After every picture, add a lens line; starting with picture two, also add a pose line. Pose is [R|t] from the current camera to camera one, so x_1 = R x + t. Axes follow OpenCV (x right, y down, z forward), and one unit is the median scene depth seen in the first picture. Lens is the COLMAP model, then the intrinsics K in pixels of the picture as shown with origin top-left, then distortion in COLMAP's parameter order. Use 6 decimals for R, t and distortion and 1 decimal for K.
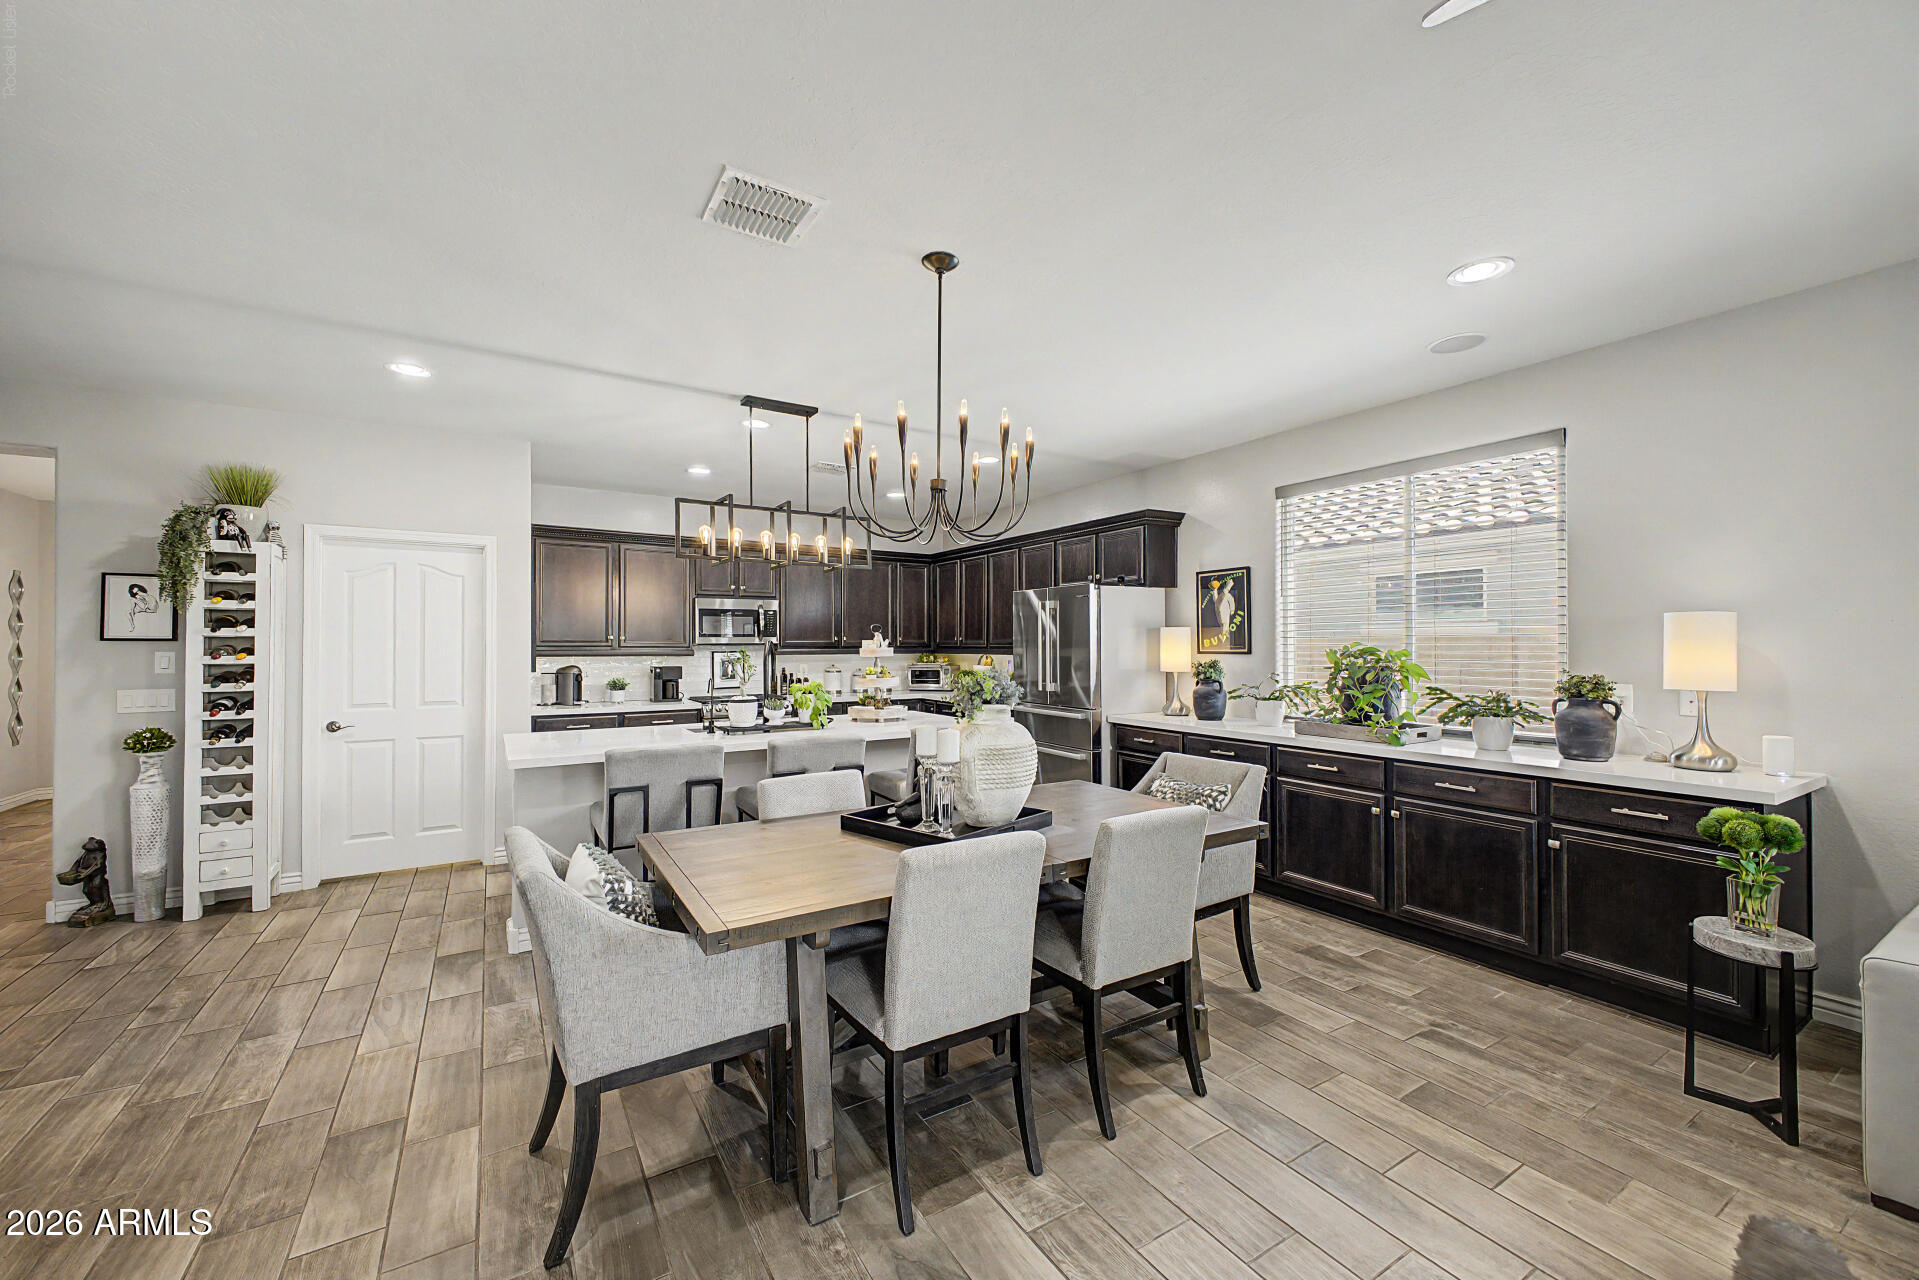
lens RADIAL K [[756.5, 0, 961.0], [0, 756.5, 631.5], [0, 0, 1]] dist [0.016791, -0.004841]
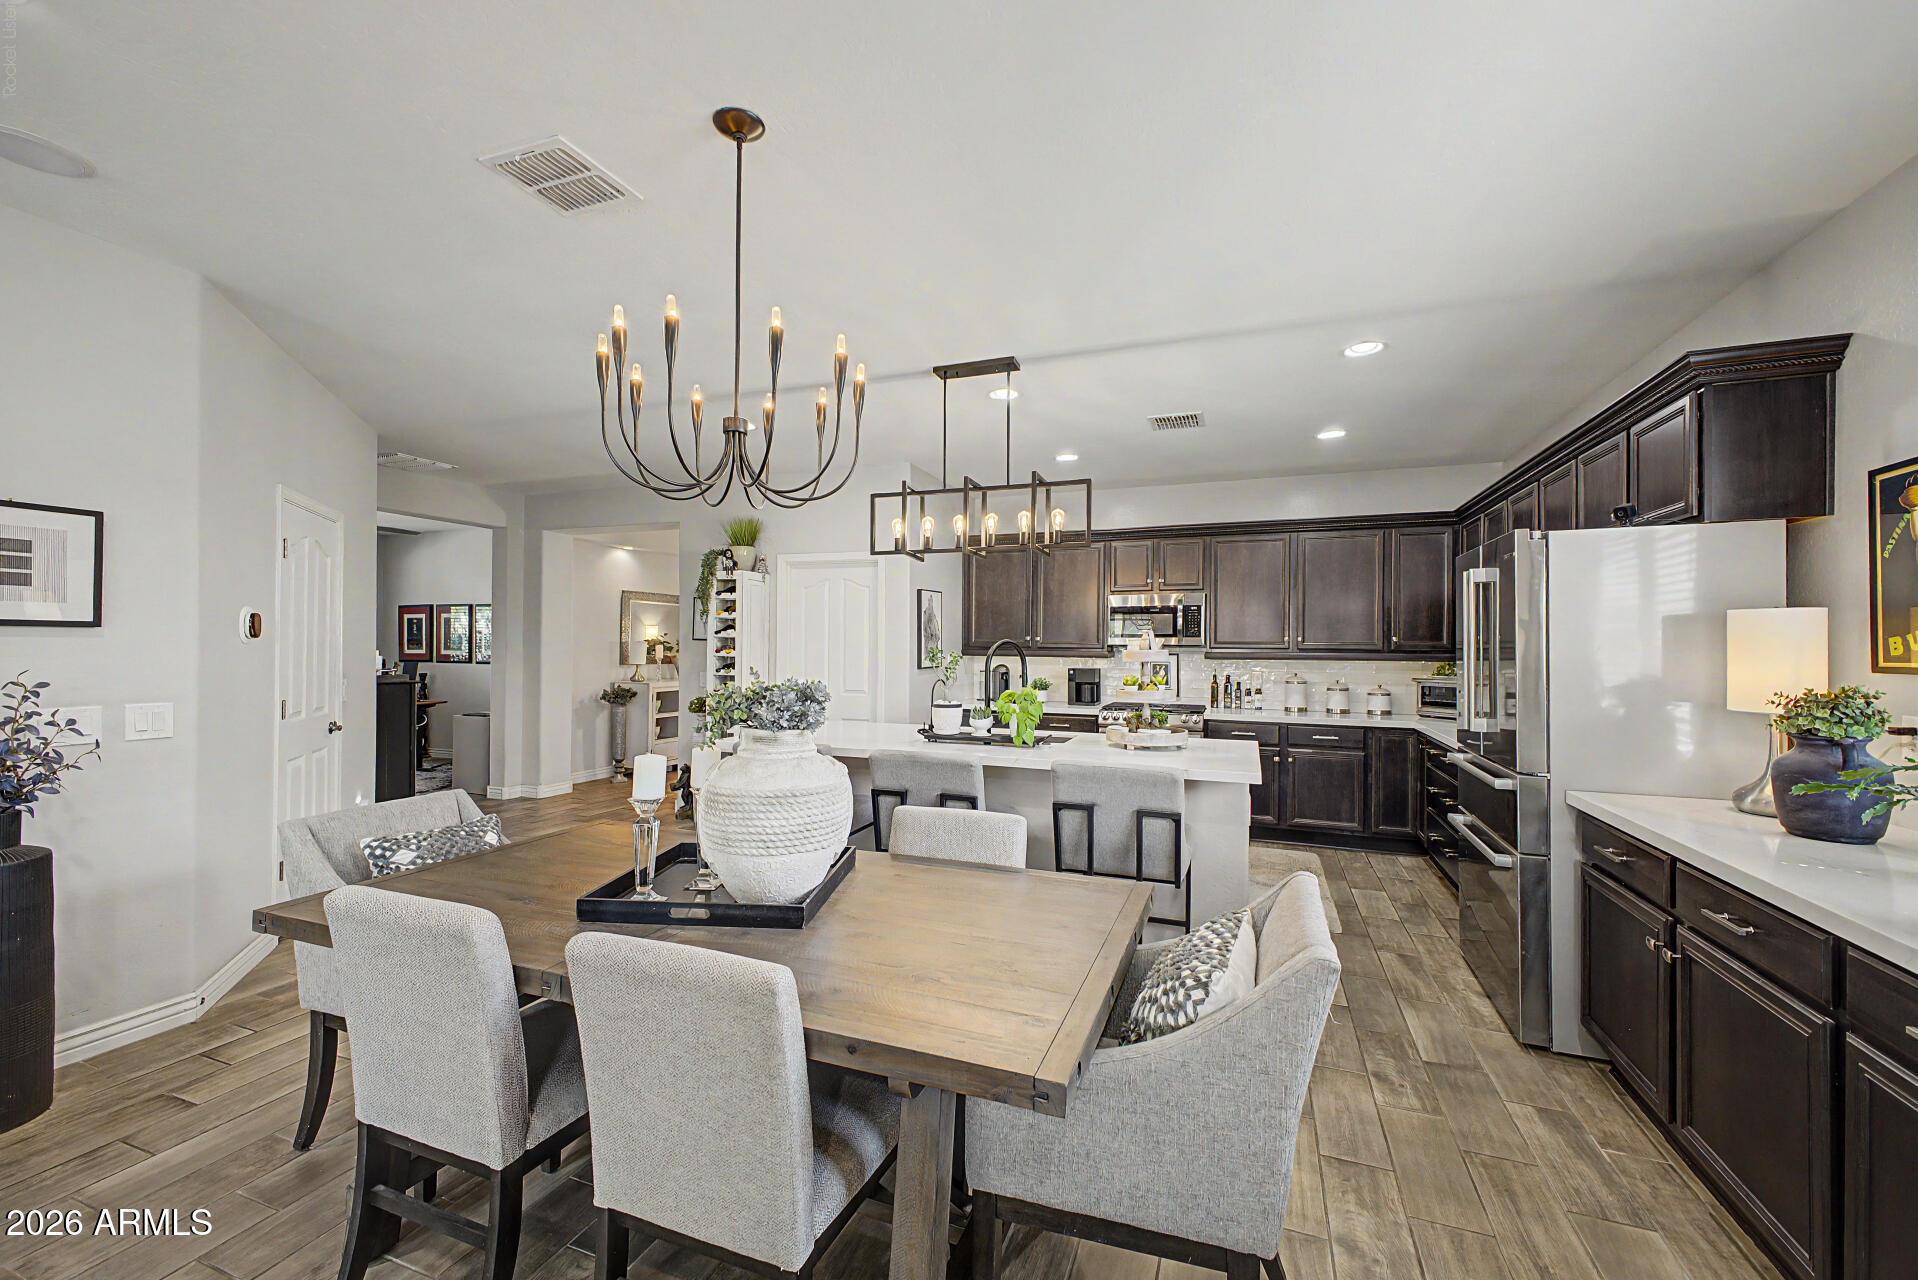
lens RADIAL K [[756.1, 0, 953.2], [0, 756.1, 646.1], [0, 0, 1]] dist [0.016791, -0.004841]
pose [[0.605289, 0.004384, -0.795994, 0.359704], [0.007662, 0.999906, 0.011334, 0.007501], [0.795969, -0.012960, 0.605199, 0.379560]]
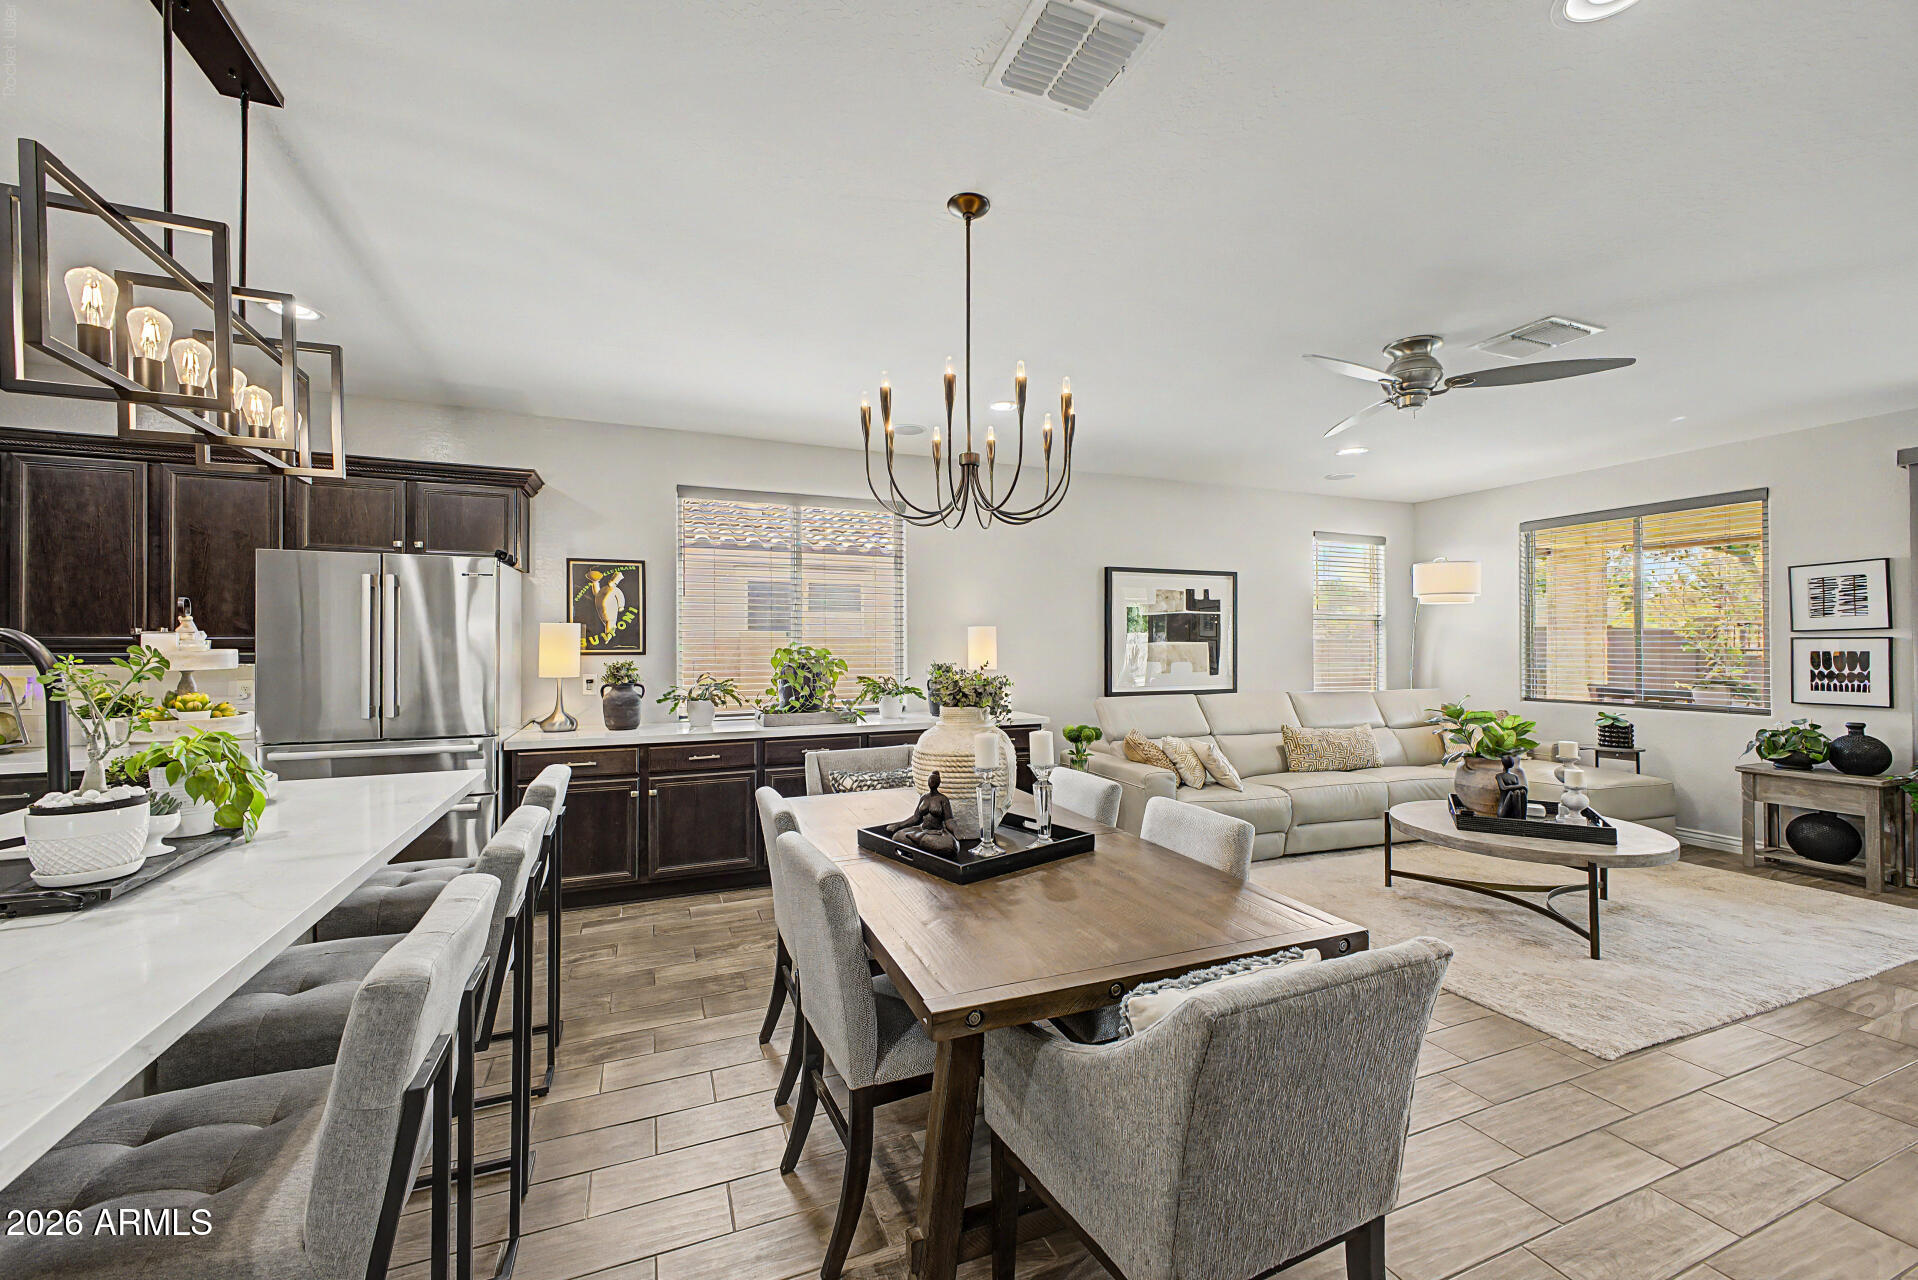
lens RADIAL K [[756.1, 0, 950.5], [0, 756.1, 641.6], [0, 0, 1]] dist [0.016791, -0.004841]
pose [[0.166300, 0.004527, 0.986065, -0.473146], [-0.018304, 0.999831, -0.001504, 0.008482], [-0.985905, -0.017799, 0.166355, 0.463542]]
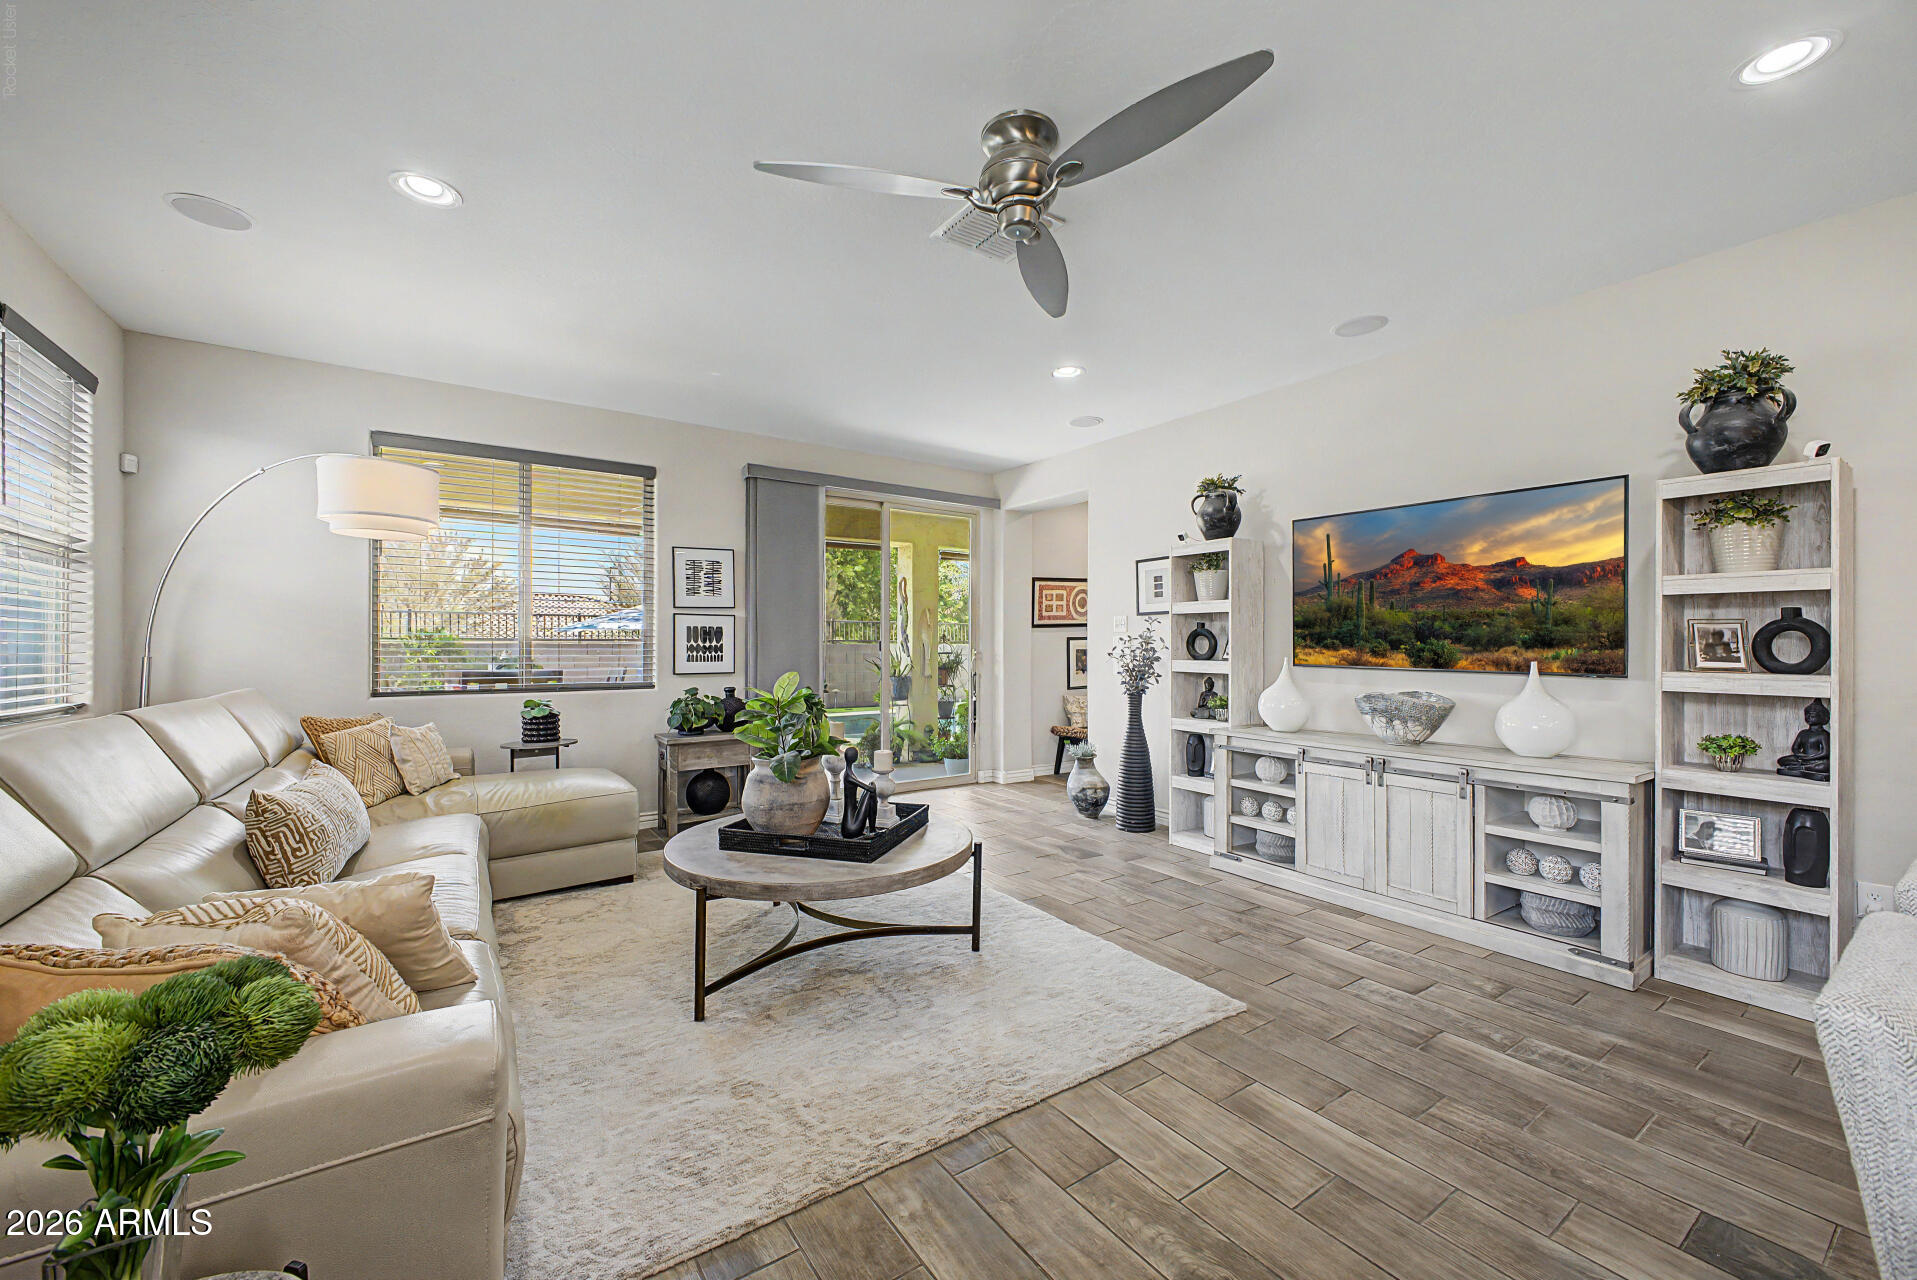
lens RADIAL K [[755.7, 0, 959.0], [0, 755.7, 642.3], [0, 0, 1]] dist [0.016791, -0.004841]
pose [[-0.998558, -0.002559, -0.053617, 0.323412], [-0.001299, 0.999722, -0.023522, 0.044849], [0.053662, -0.023419, -0.998284, 0.612926]]
